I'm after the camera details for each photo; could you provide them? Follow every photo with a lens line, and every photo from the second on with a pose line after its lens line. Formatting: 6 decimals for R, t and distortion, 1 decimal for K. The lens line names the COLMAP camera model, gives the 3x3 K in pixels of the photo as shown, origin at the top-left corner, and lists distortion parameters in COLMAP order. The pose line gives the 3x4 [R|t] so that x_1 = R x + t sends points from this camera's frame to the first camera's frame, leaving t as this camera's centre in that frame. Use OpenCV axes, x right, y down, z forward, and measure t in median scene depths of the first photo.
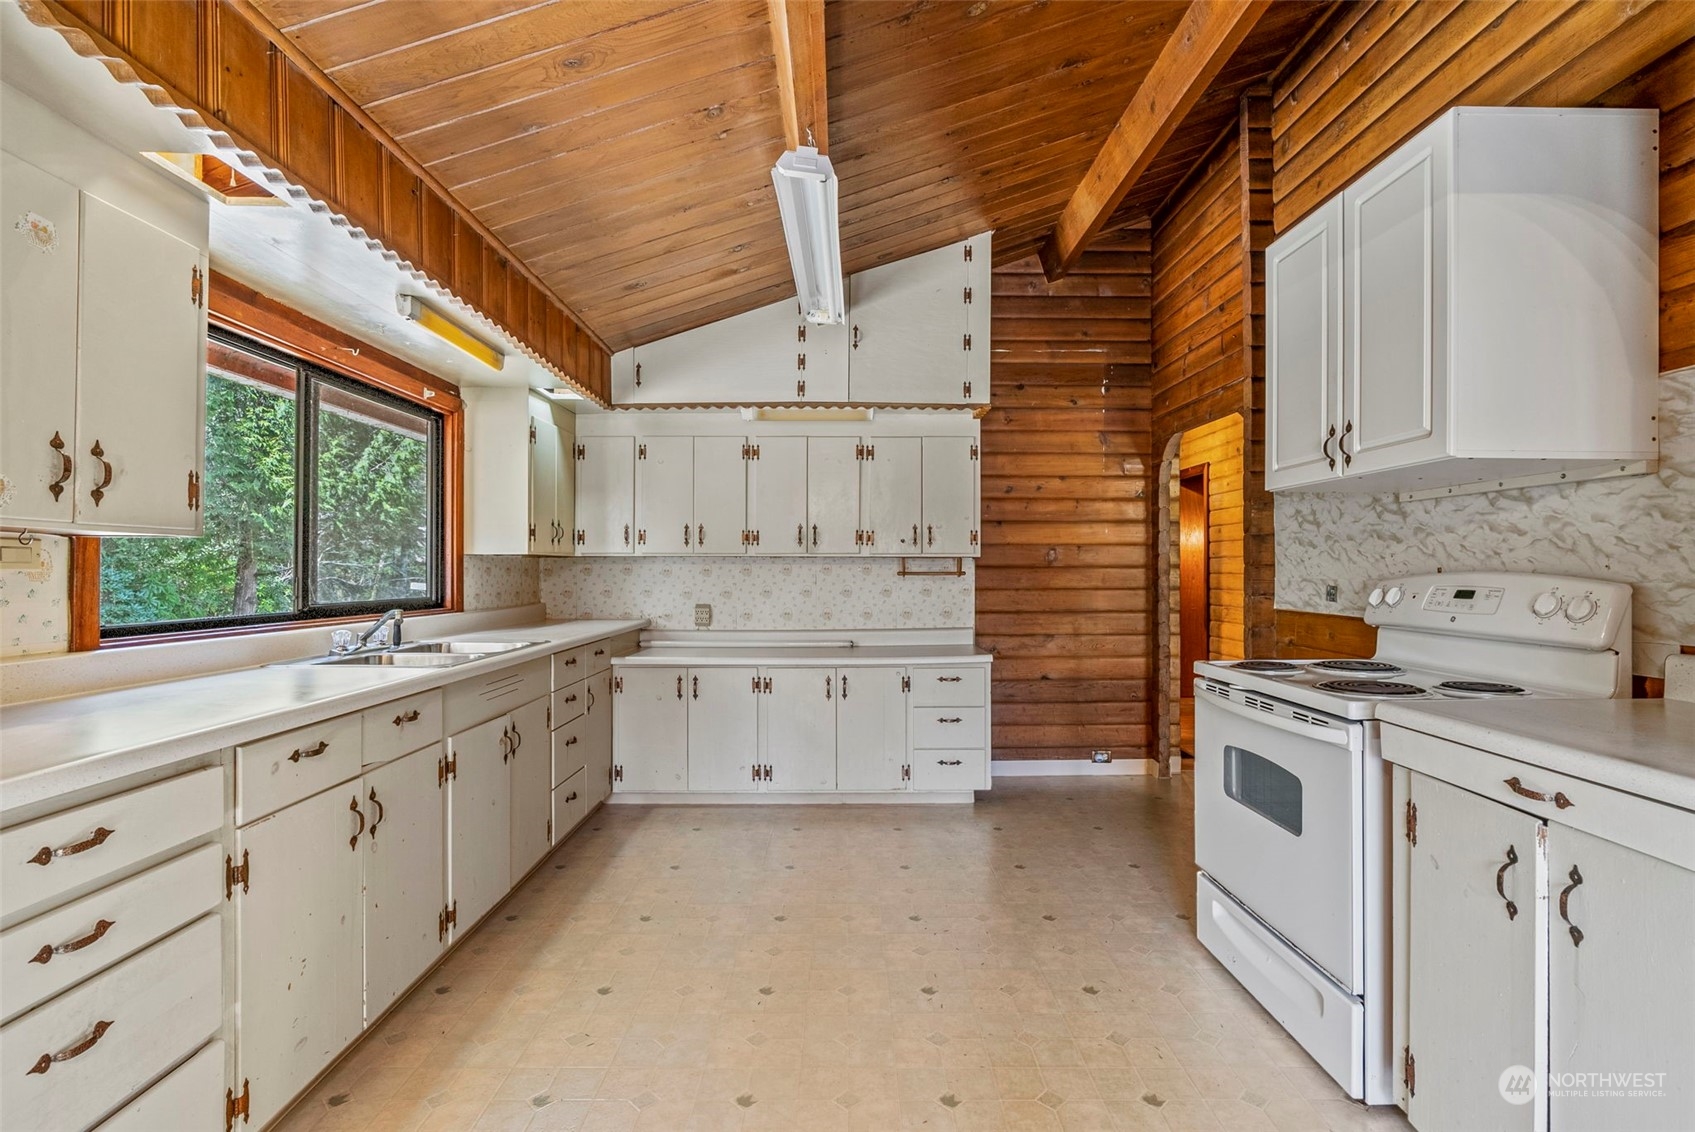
lens RADIAL K [[782.8, 0, 845.3], [0, 782.8, 570.9], [0, 0, 1]] dist [-0.010805, 0.004365]
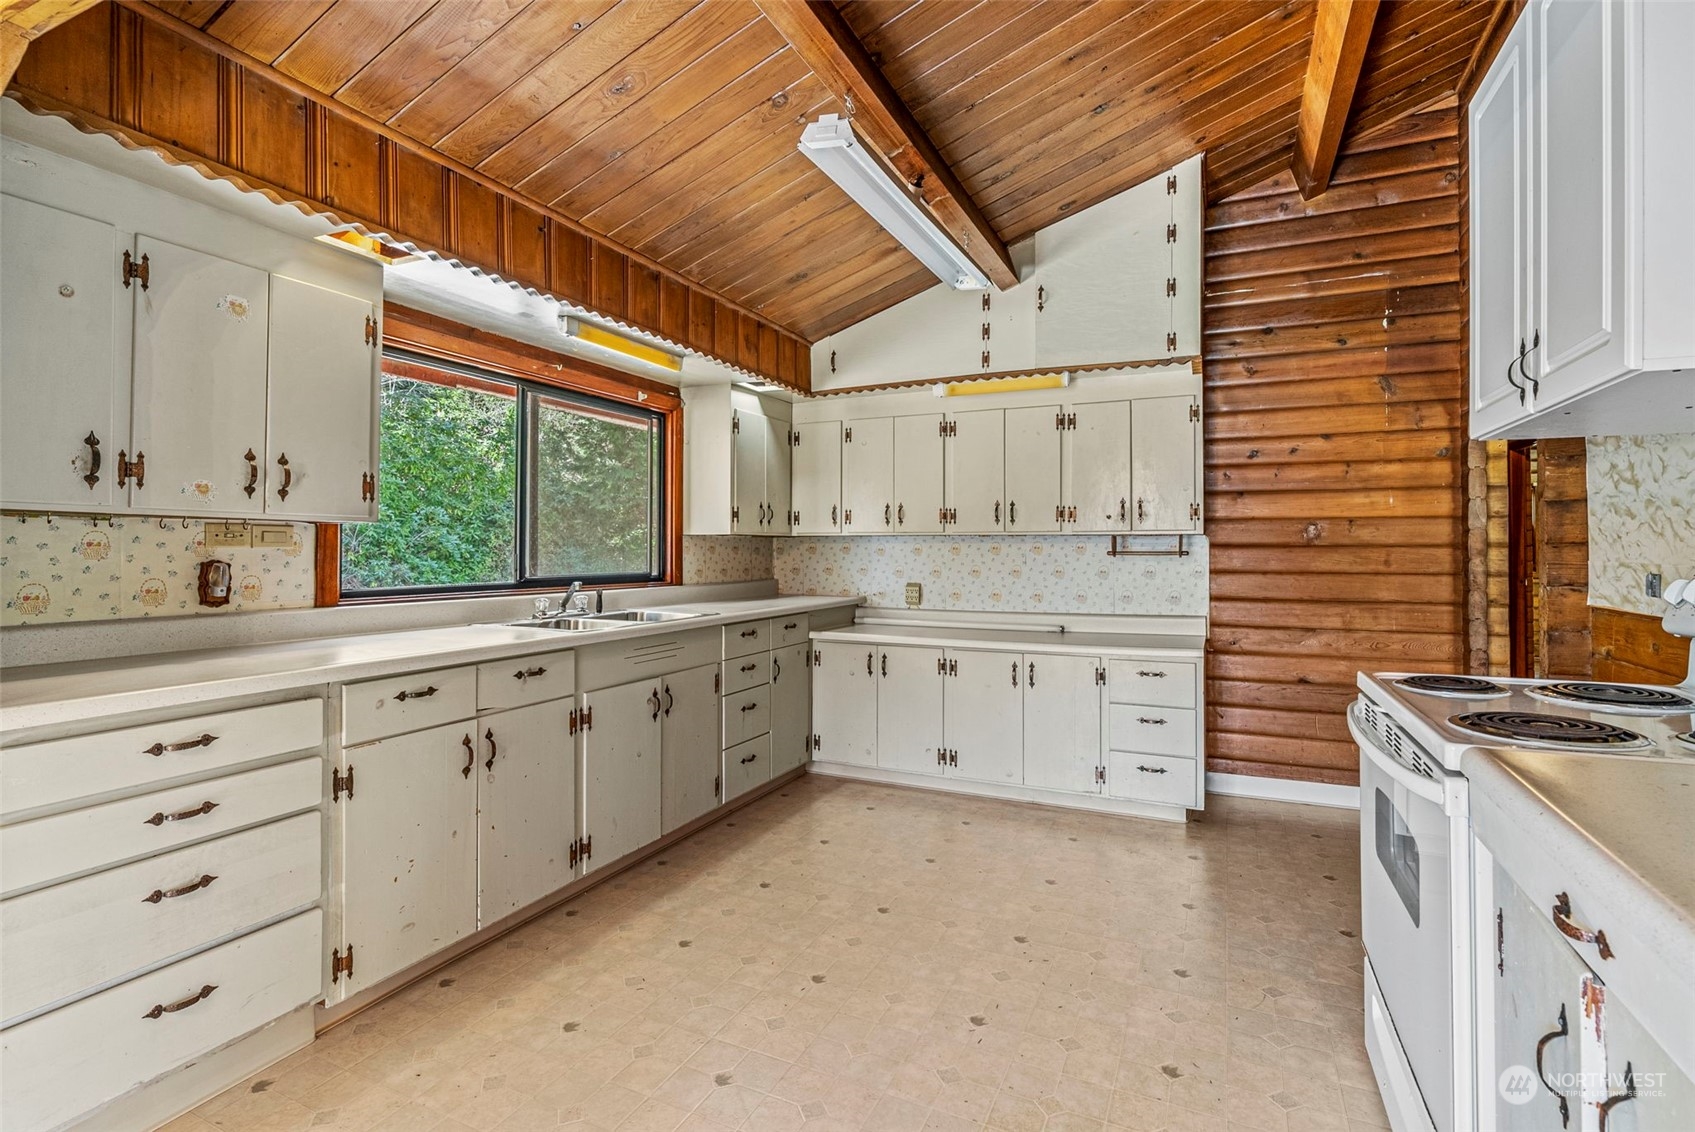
lens RADIAL K [[782.8, 0, 849.6], [0, 782.8, 538.9], [0, 0, 1]] dist [-0.010805, 0.004365]
pose [[0.906161, -0.003455, -0.422918, 0.255291], [-0.002900, 0.999892, -0.014382, 0.000491], [0.422922, 0.014259, 0.906054, 0.088862]]
